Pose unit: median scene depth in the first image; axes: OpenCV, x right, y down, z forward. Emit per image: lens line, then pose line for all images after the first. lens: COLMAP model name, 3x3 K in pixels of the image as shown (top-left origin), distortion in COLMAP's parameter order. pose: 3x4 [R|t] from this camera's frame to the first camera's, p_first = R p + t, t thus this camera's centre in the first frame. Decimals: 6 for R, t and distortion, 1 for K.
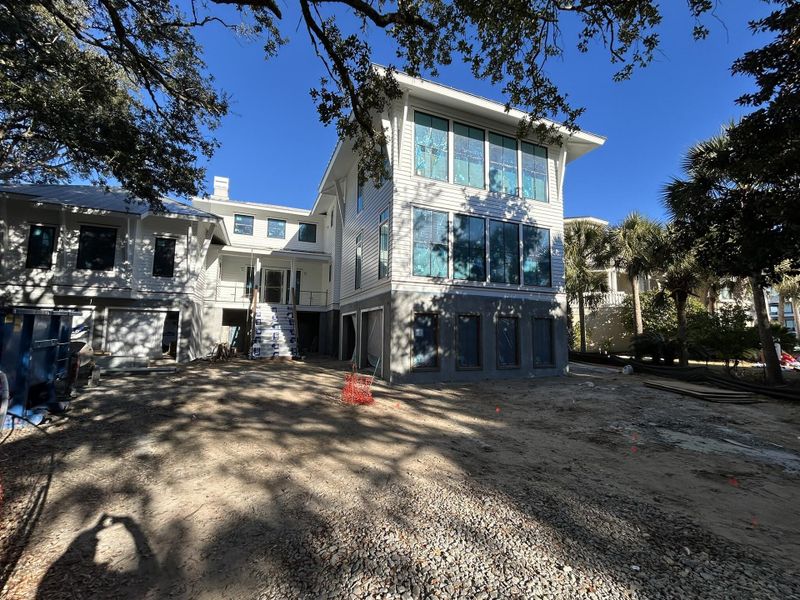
lens RADIAL K [[347.4, 0, 400.0], [0, 347.4, 300.0], [0, 0, 1]] dist [0.000402, -0.000067]
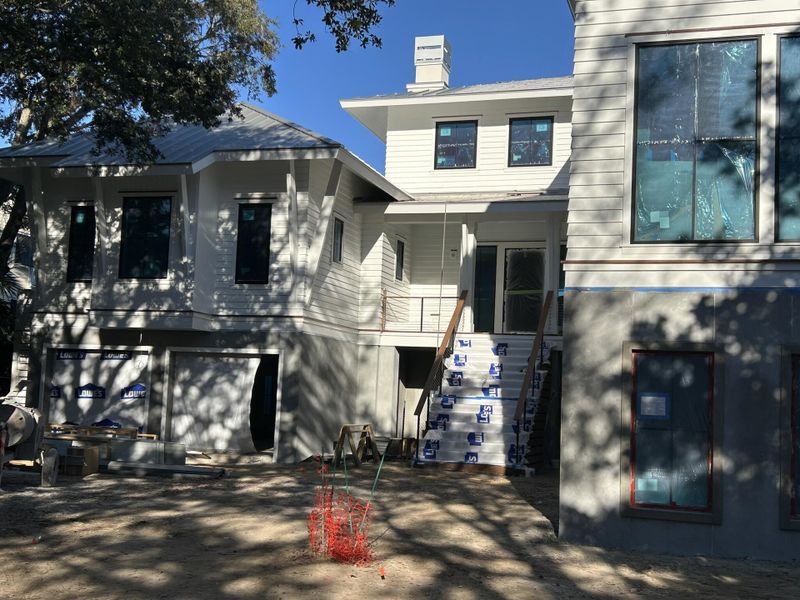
lens RADIAL K [[1011.5, 0, 400.0], [0, 1011.5, 300.0], [0, 0, 1]] dist [0.141278, -0.017215]
pose [[0.770101, -0.046386, -0.636233, 0.417727], [0.031306, 0.998899, -0.034933, 0.013652], [0.637153, 0.006984, 0.770706, 0.043712]]
